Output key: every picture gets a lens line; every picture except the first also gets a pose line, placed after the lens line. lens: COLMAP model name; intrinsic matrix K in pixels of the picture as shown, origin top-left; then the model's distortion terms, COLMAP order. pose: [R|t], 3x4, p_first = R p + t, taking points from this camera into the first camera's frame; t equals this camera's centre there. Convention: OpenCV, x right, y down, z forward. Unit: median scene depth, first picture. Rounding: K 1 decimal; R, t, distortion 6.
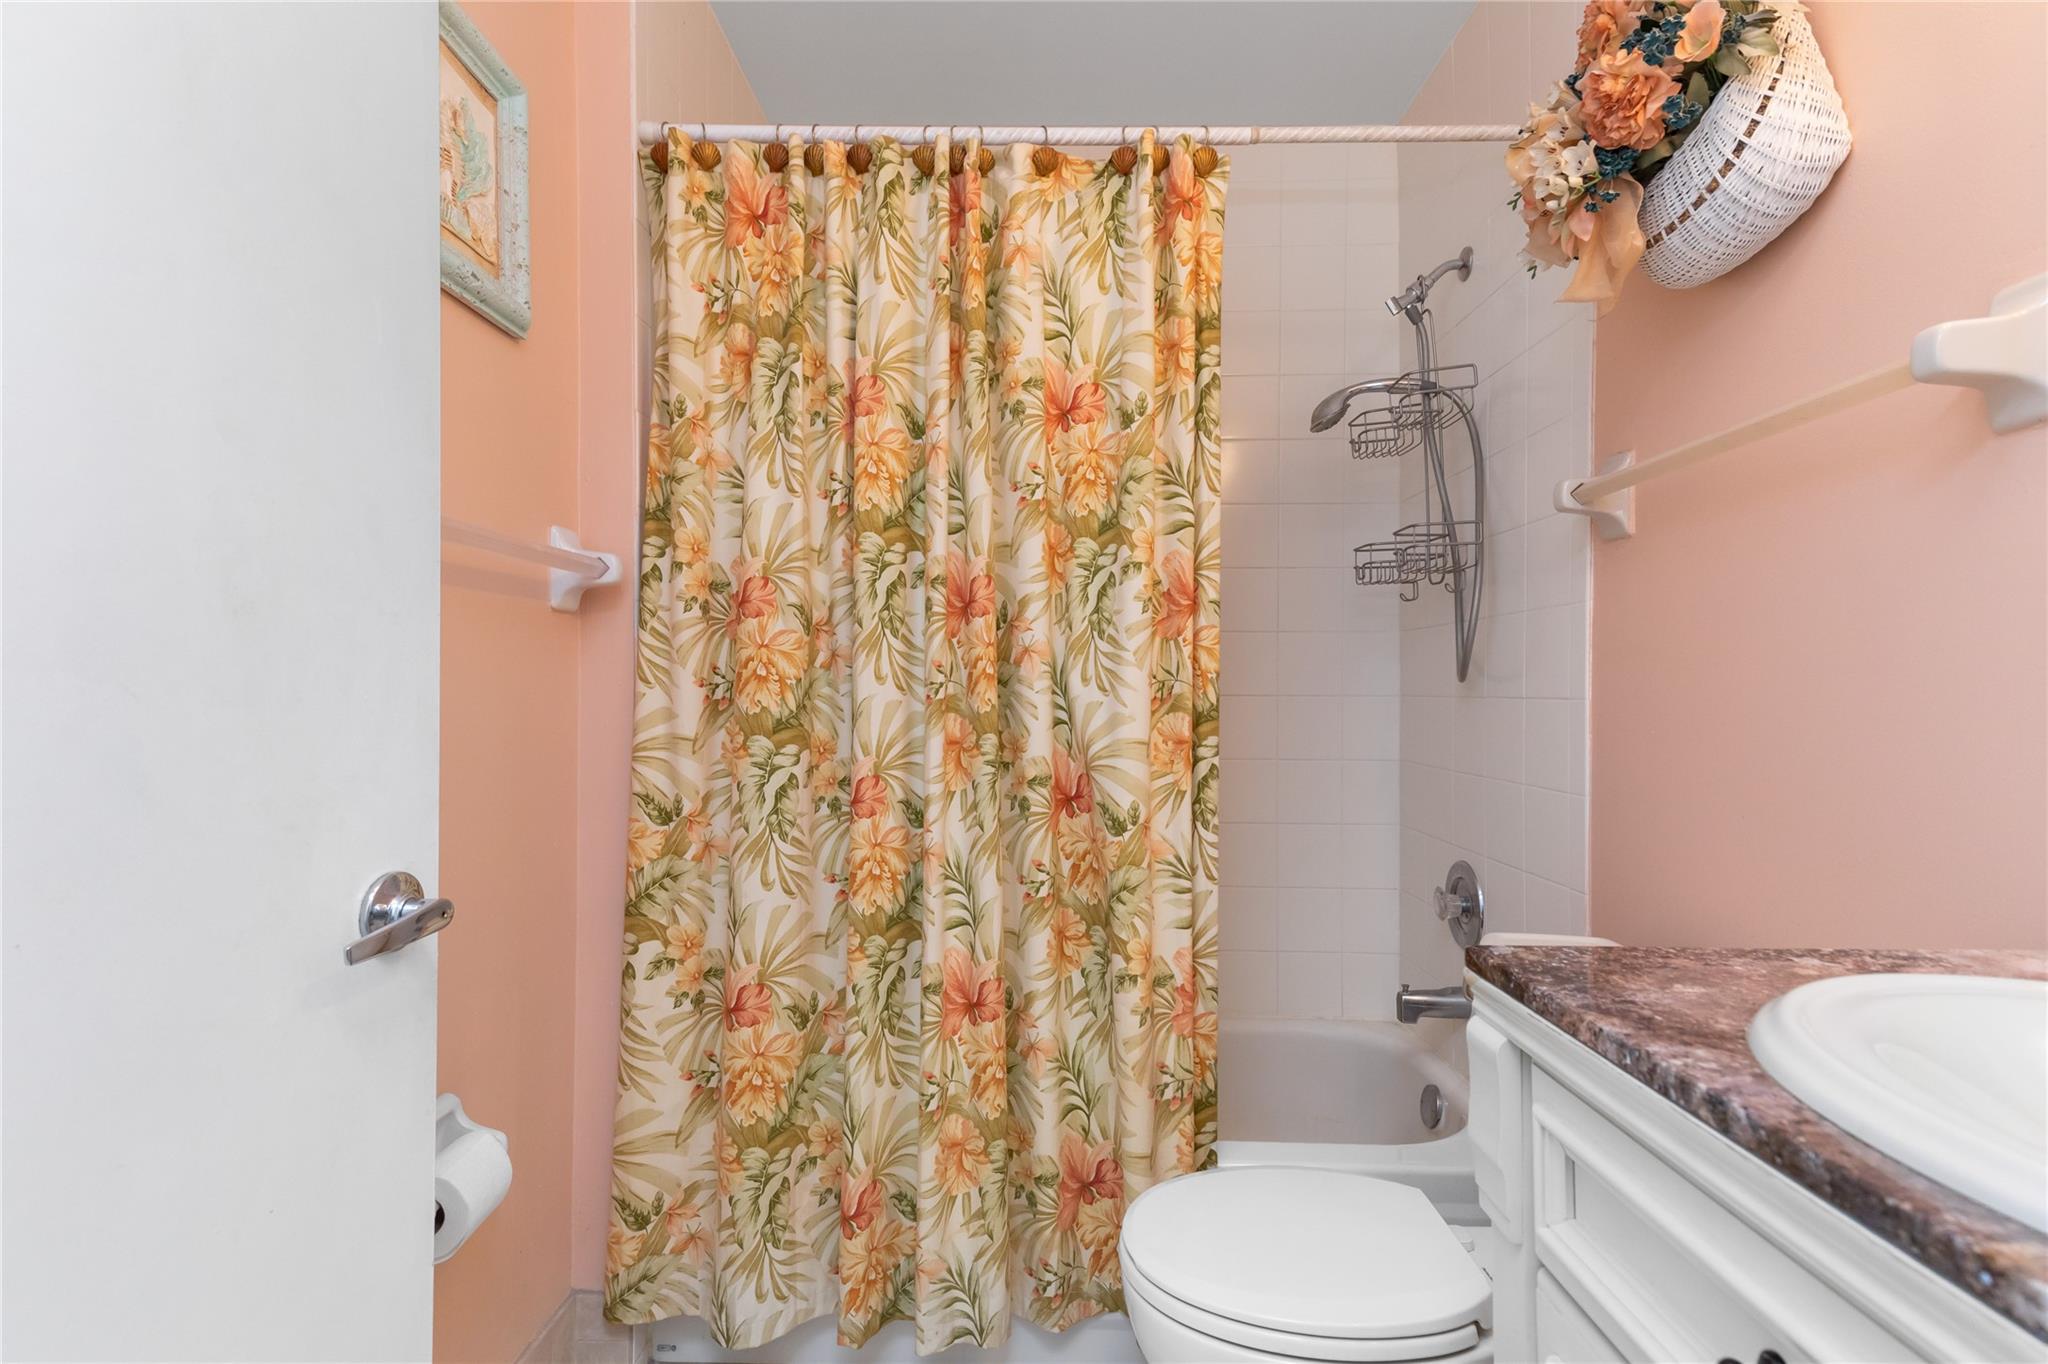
lens RADIAL K [[995.0, 0, 1017.9], [0, 995.0, 684.4], [0, 0, 1]] dist [0.005778, -0.002010]
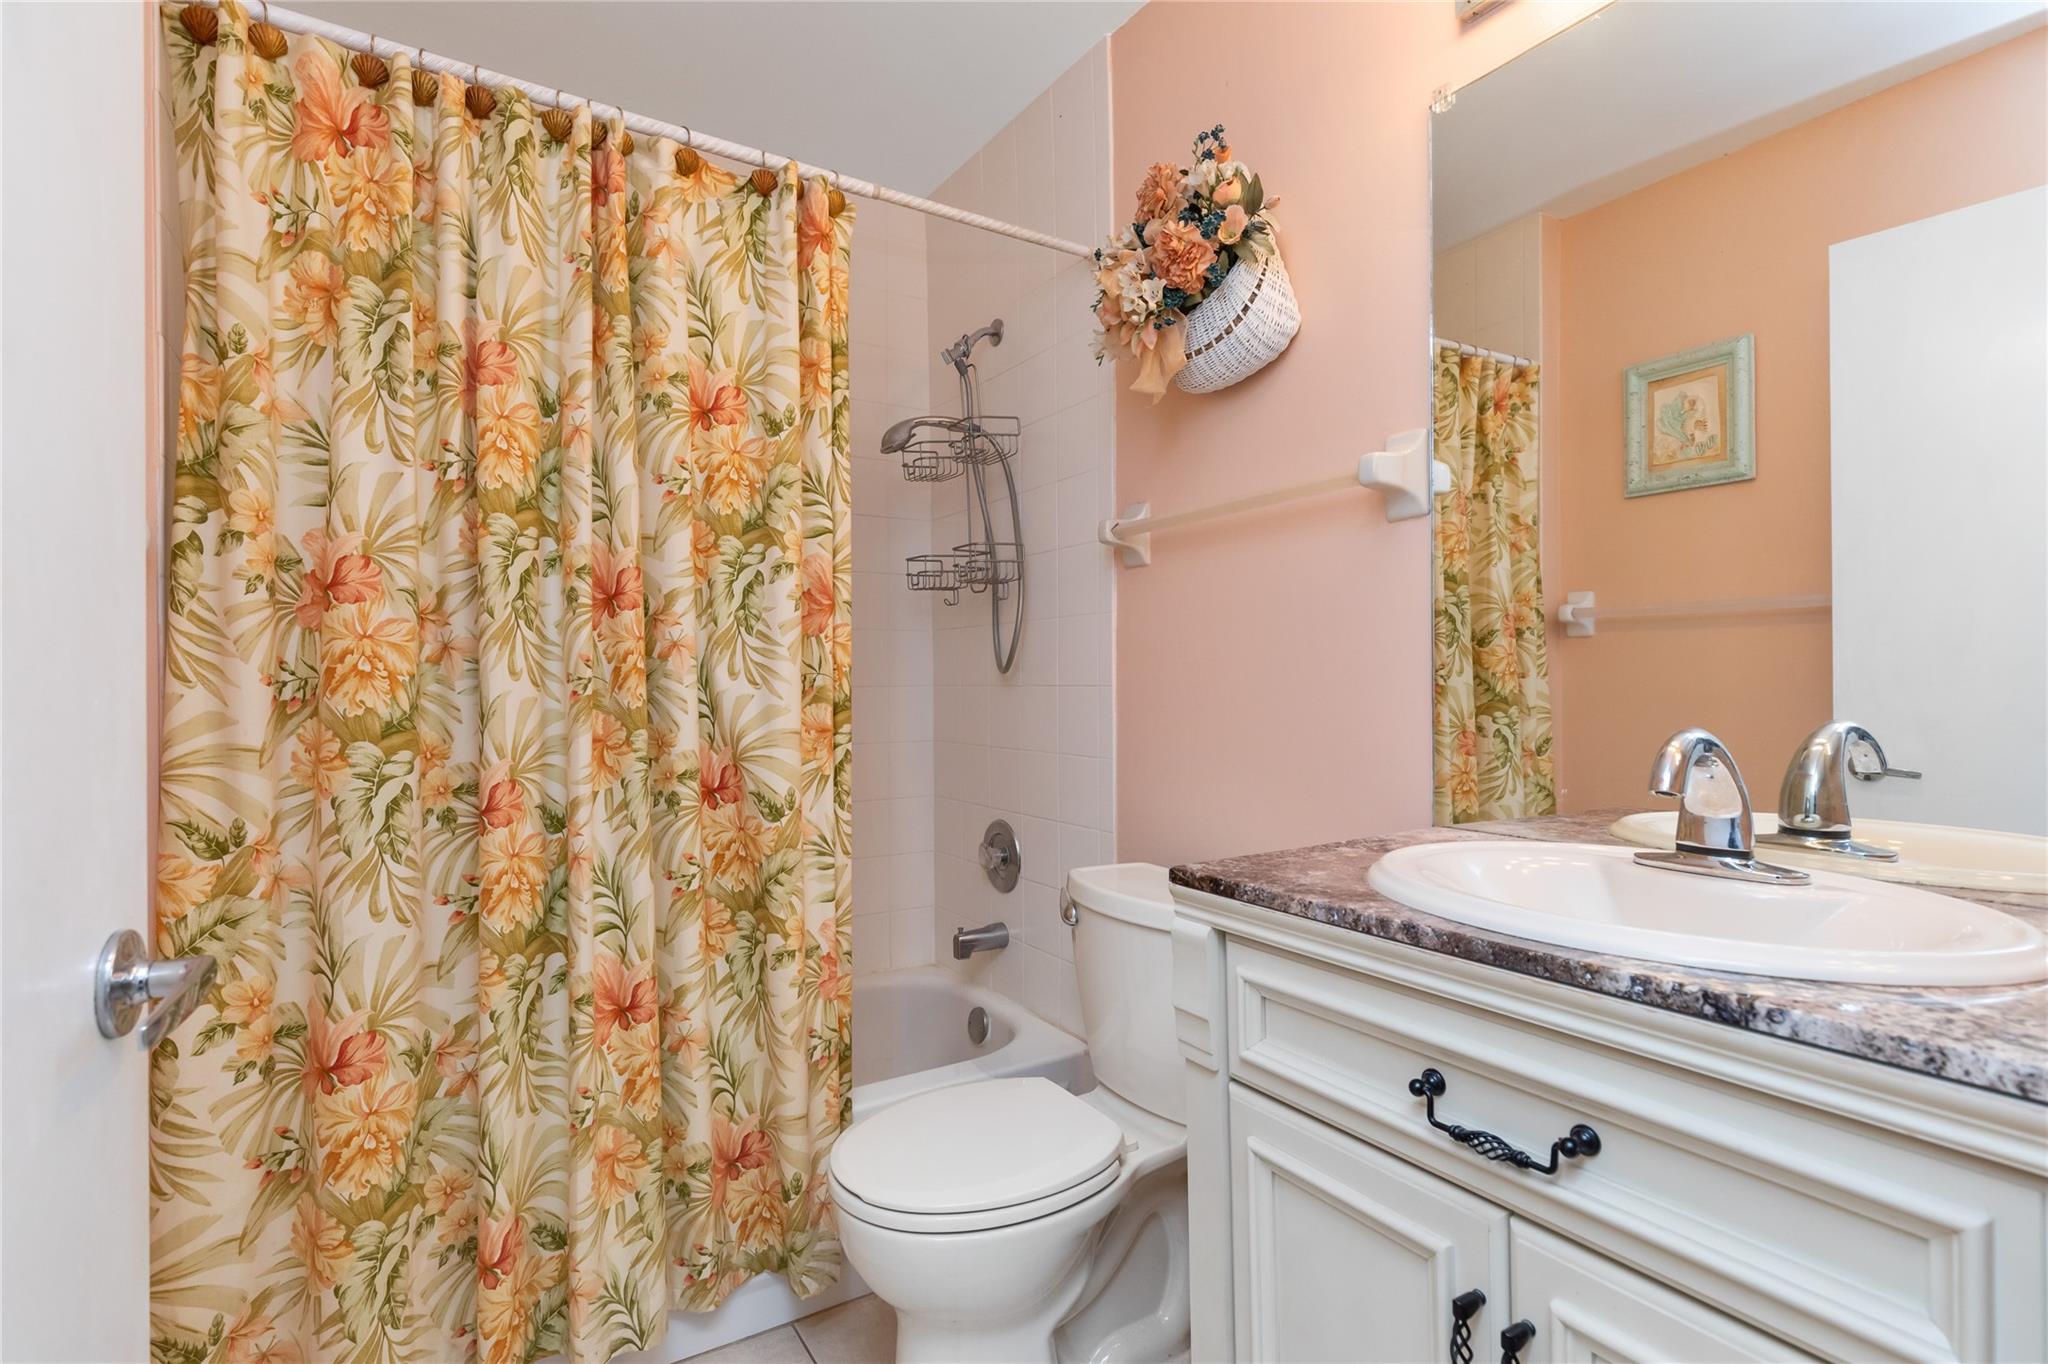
lens RADIAL K [[950.5, 0, 1023.4], [0, 950.5, 675.2], [0, 0, 1]] dist [-0.020295, 0.001315]
pose [[0.833460, -0.007396, 0.552531, -0.226612], [0.007938, 0.999967, 0.001410, -0.002172], [-0.552523, 0.003211, 0.833491, 0.015413]]
